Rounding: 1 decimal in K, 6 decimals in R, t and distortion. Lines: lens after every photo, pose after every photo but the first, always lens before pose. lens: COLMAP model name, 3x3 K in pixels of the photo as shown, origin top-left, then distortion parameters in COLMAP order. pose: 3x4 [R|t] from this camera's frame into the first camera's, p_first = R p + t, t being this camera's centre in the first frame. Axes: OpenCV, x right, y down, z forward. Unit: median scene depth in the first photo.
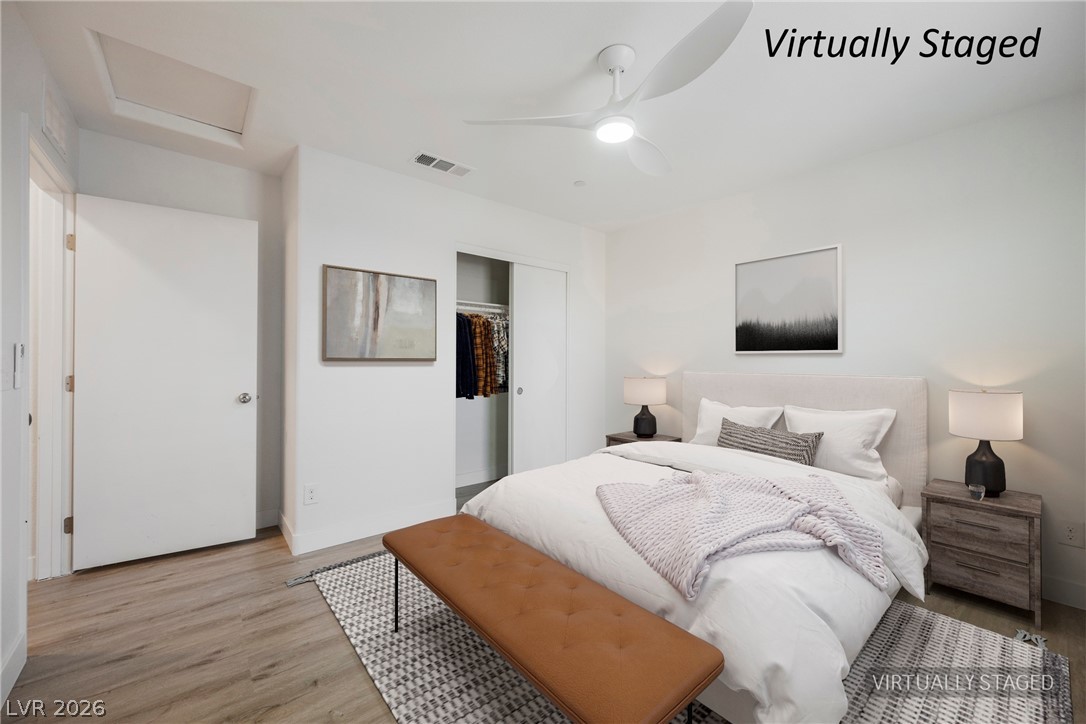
lens RADIAL K [[422.3, 0, 542.4], [0, 422.3, 355.2], [0, 0, 1]] dist [0.001424, 0.000281]
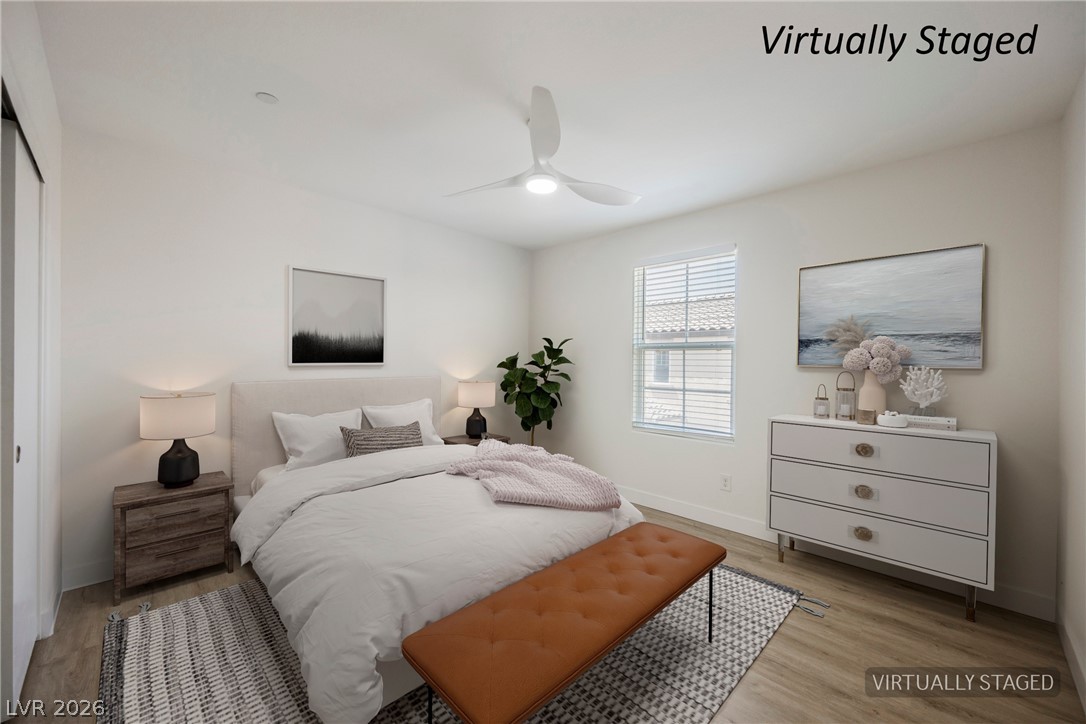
lens RADIAL K [[422.3, 0, 505.4], [0, 422.3, 368.9], [0, 0, 1]] dist [0.001424, 0.000281]
pose [[-0.033965, -0.009301, 0.999380, -0.153694], [-0.002061, 0.999955, 0.009236, -0.001316], [-0.999421, -0.001746, -0.033983, 0.176193]]
